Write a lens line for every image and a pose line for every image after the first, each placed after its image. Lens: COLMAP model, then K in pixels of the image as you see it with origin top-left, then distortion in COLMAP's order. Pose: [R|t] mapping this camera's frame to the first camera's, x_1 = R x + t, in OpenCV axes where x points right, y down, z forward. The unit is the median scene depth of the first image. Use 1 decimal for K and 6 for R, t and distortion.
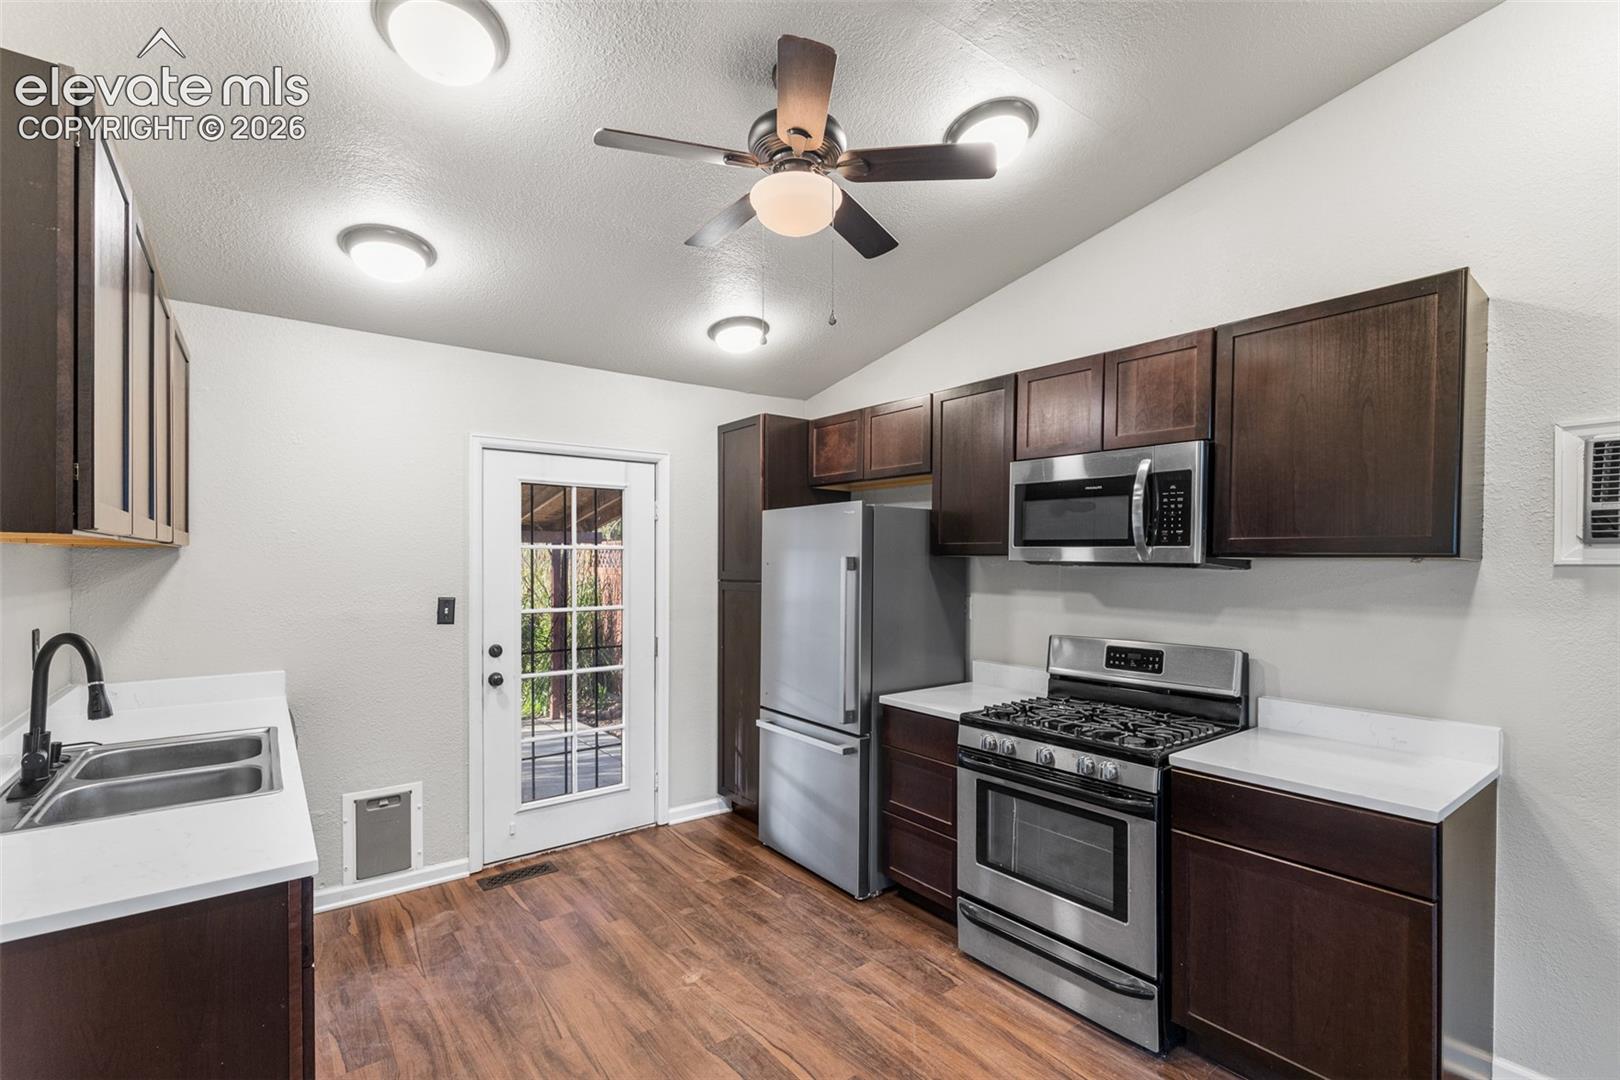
lens RADIAL K [[707.8, 0, 803.4], [0, 707.8, 567.7], [0, 0, 1]] dist [-0.001939, 0.000422]
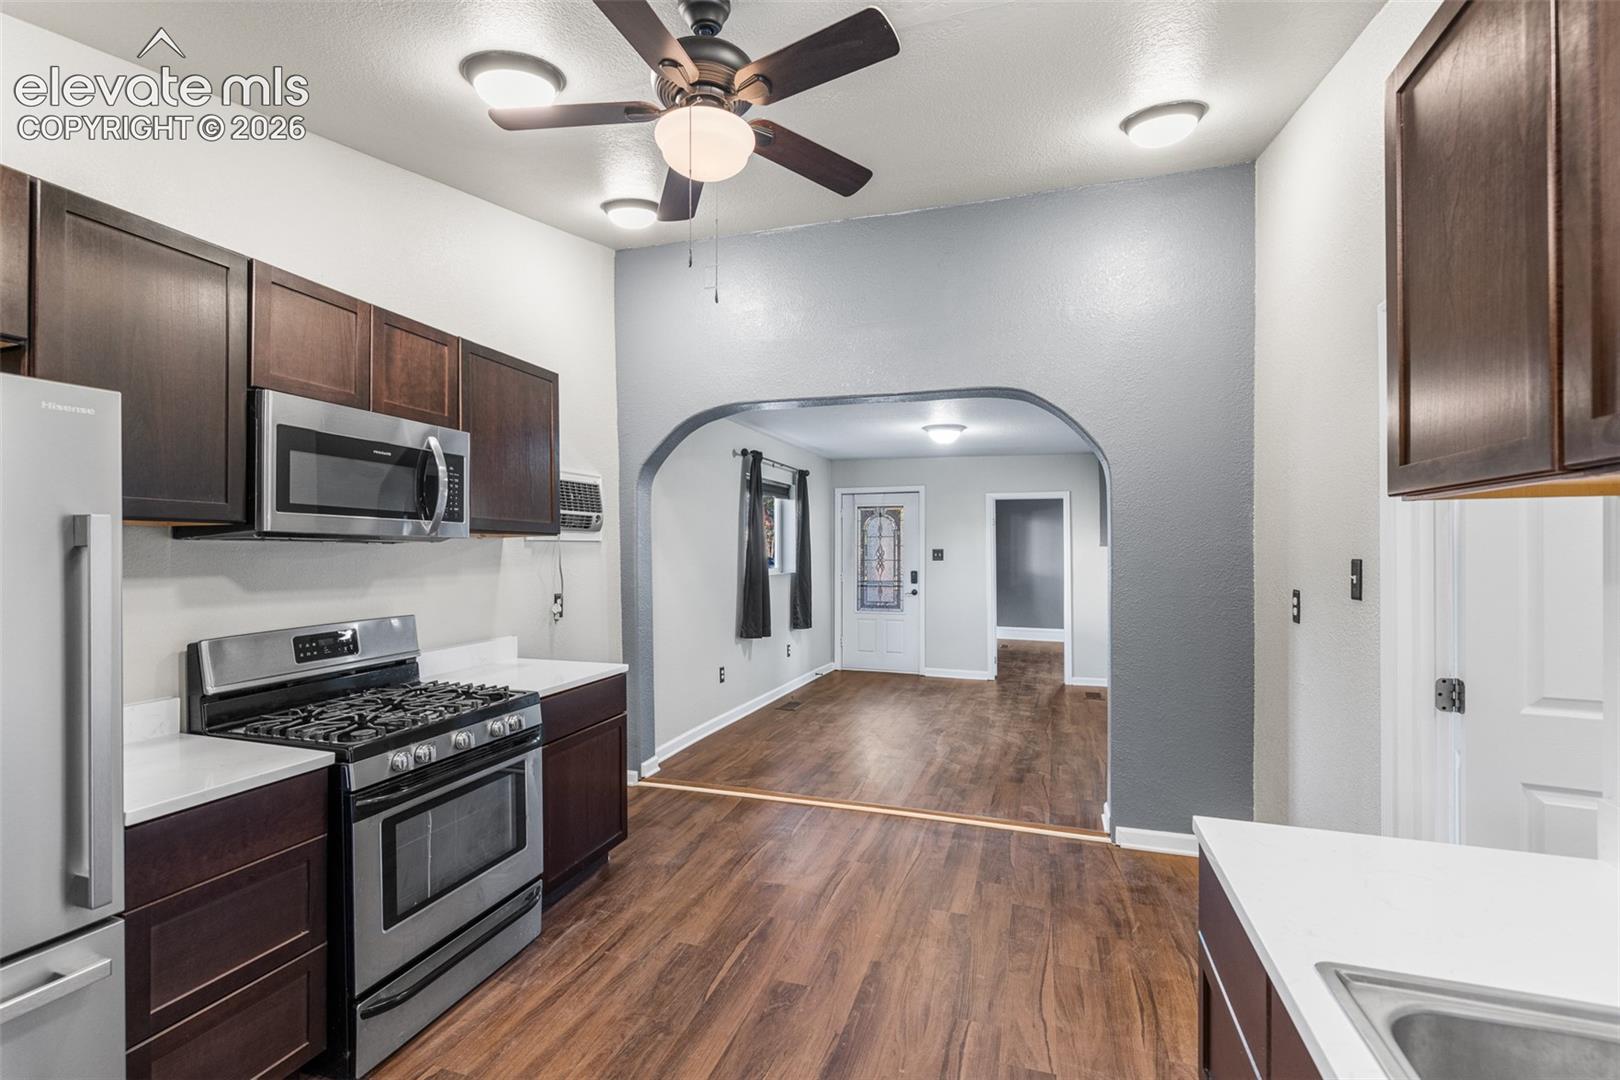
lens RADIAL K [[707.8, 0, 806.8], [0, 707.8, 544.2], [0, 0, 1]] dist [-0.001939, 0.000422]
pose [[-0.563512, 0.003468, 0.826101, -0.519029], [0.006249, 0.999980, 0.000064, 0.005836], [-0.826084, 0.005199, -0.563523, 0.862420]]
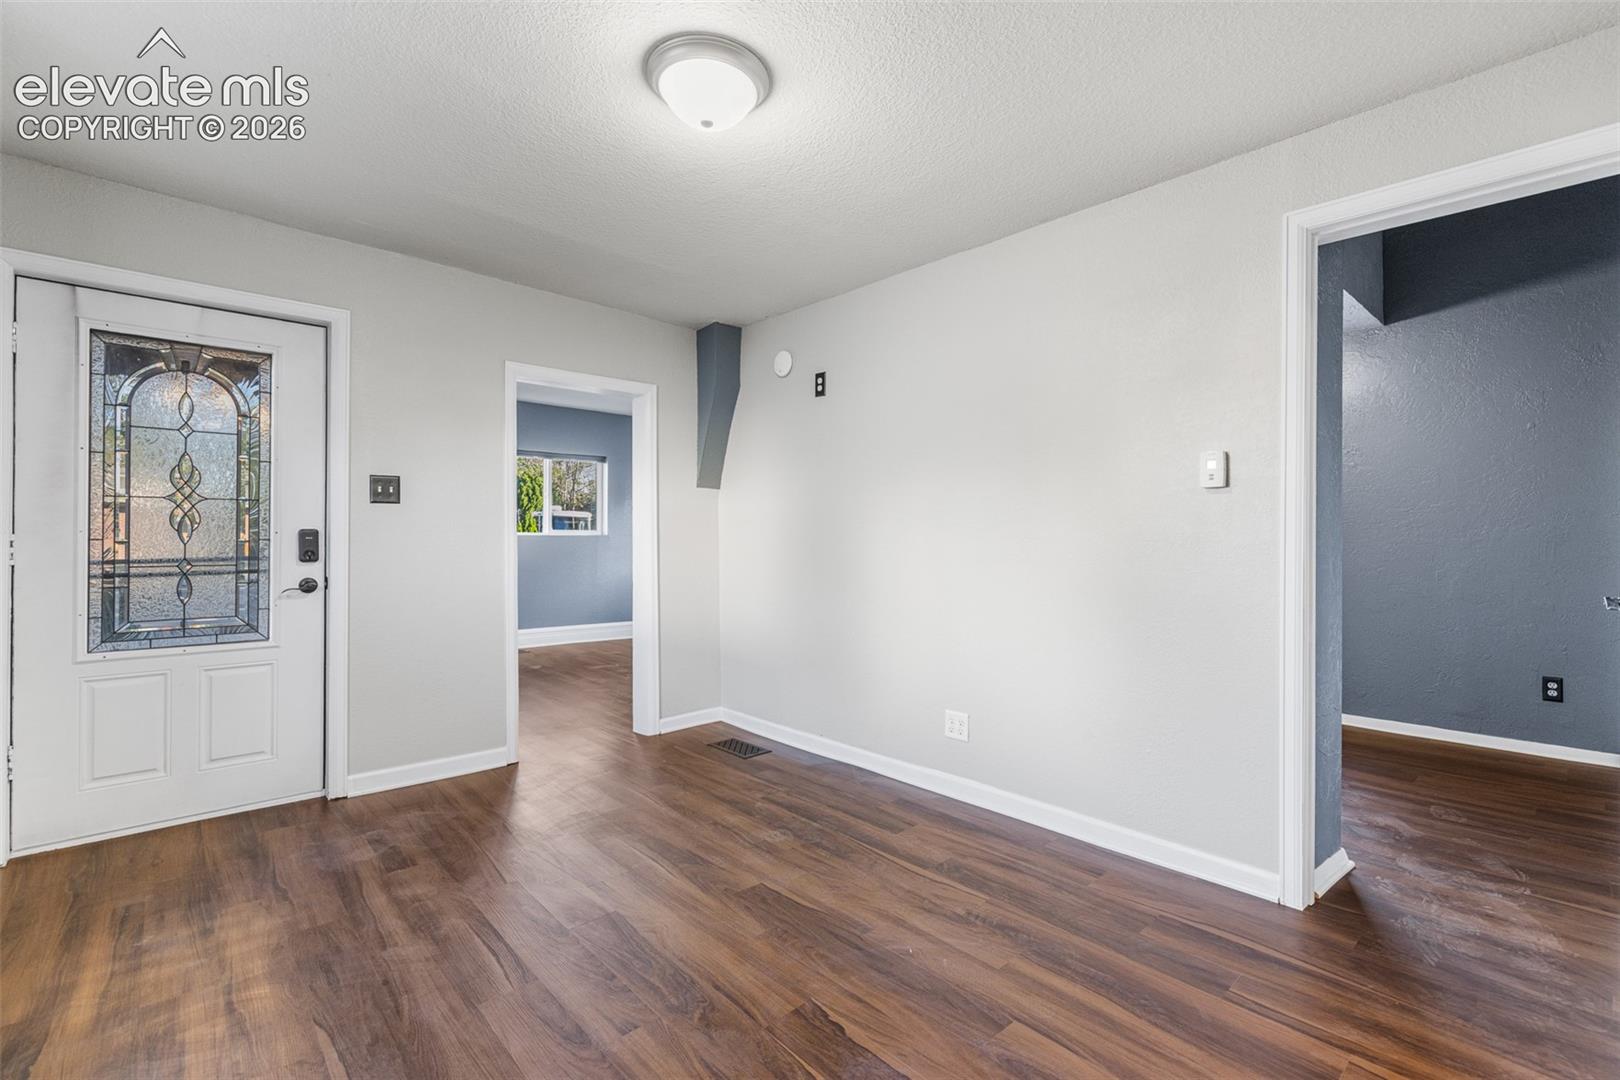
lens RADIAL K [[707.8, 0, 816.5], [0, 707.8, 525.3], [0, 0, 1]] dist [-0.001939, 0.000422]
pose [[-0.993759, -0.010672, -0.111035, 0.770645], [-0.010316, 0.999940, -0.003781, 0.094635], [0.111069, -0.002612, -0.993809, 0.155086]]
